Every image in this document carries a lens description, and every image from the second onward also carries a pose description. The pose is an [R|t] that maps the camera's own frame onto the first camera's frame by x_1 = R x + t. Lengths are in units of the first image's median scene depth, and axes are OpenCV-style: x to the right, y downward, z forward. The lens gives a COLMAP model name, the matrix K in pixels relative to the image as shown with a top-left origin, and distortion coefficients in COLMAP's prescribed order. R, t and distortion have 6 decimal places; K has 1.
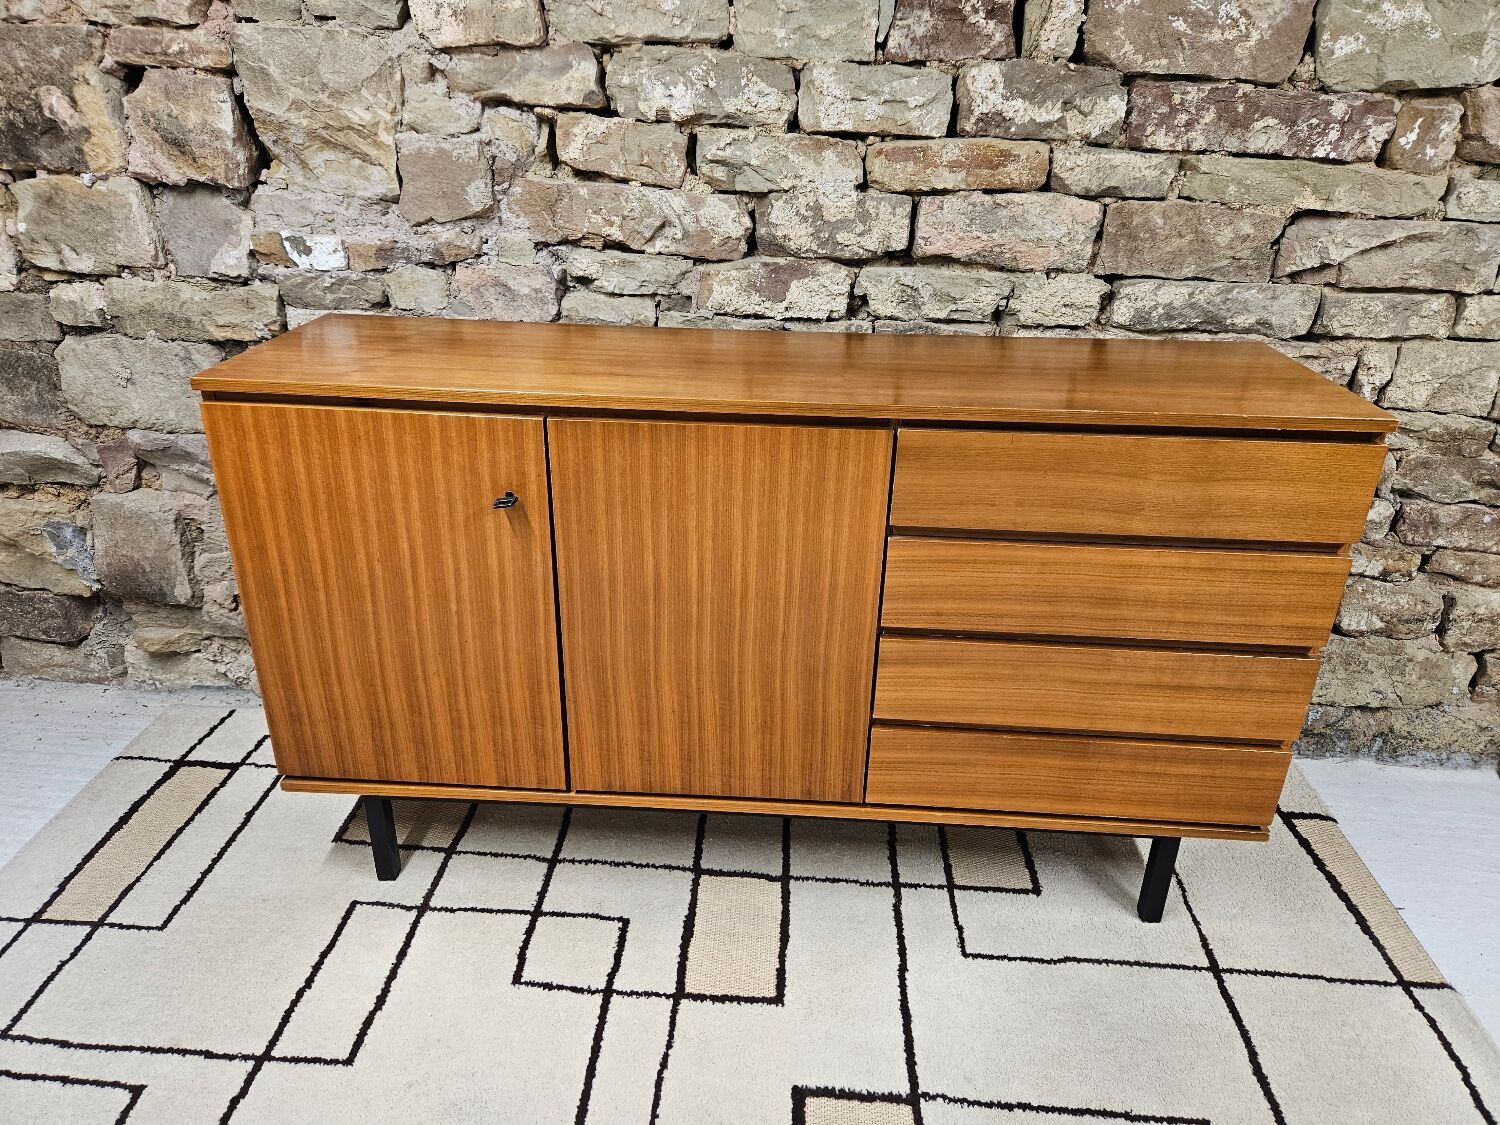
lens RADIAL K [[1011.9, 0, 744.3], [0, 1011.9, 572.2], [0, 0, 1]] dist [0.066924, -0.058212]
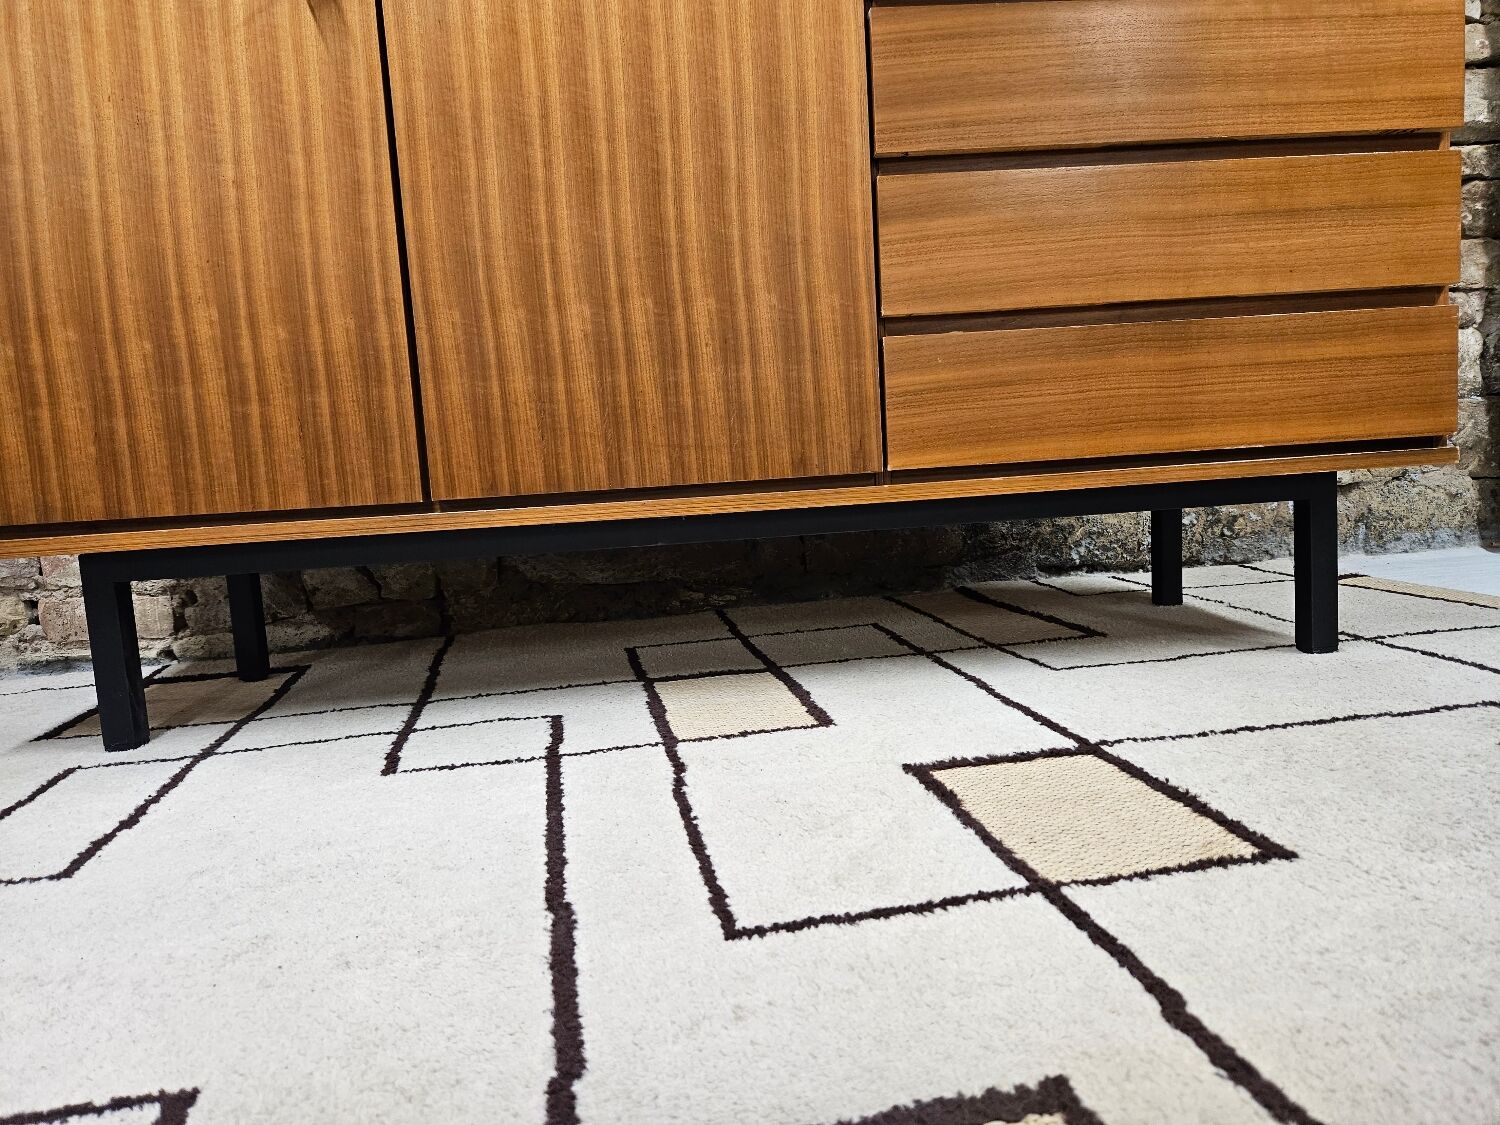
lens RADIAL K [[1030.8, 0, 738.6], [0, 1030.8, 564.5], [0, 0, 1]] dist [0.053579, -0.045551]
pose [[0.987148, -0.094910, 0.128576, -0.066111], [0.132012, 0.937716, -0.321342, 0.463817], [-0.090070, 0.334186, 0.938194, 0.378607]]
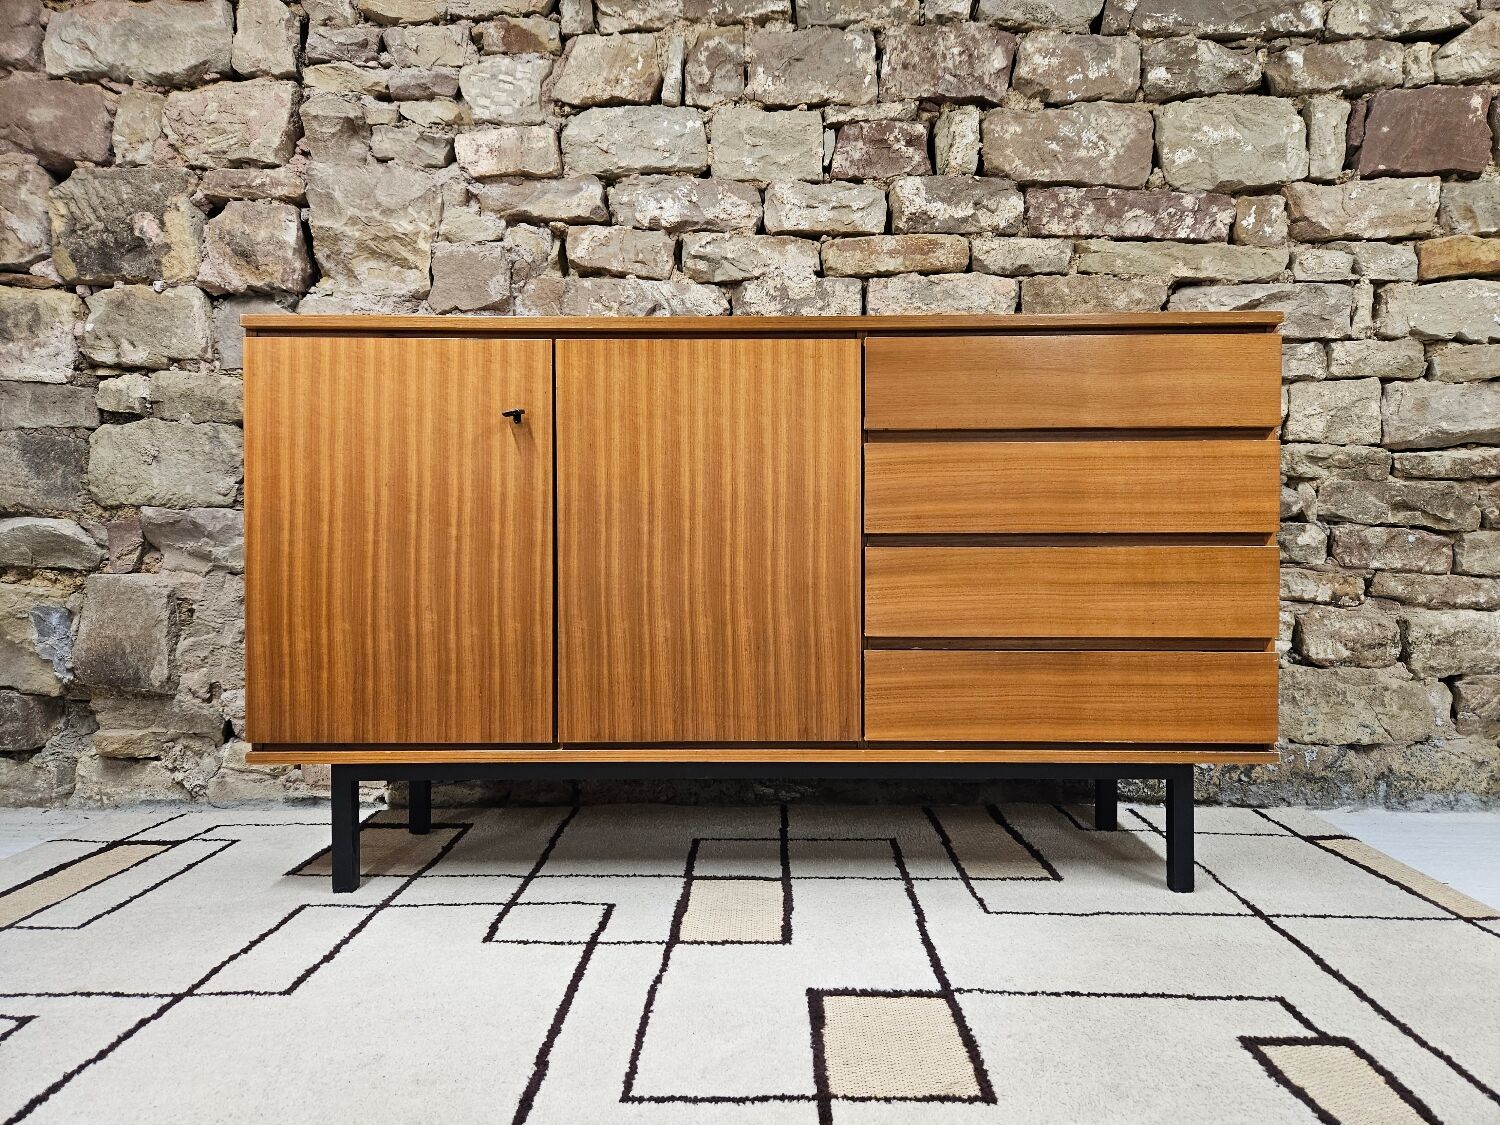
lens RADIAL K [[1011.9, 0, 758.5], [0, 1011.9, 570.6], [0, 0, 1]] dist [0.066924, -0.058212]
pose [[0.998627, -0.022365, 0.047376, -0.022634], [0.040131, 0.907878, -0.417310, 0.455159], [-0.033679, 0.418638, 0.907528, 0.057013]]
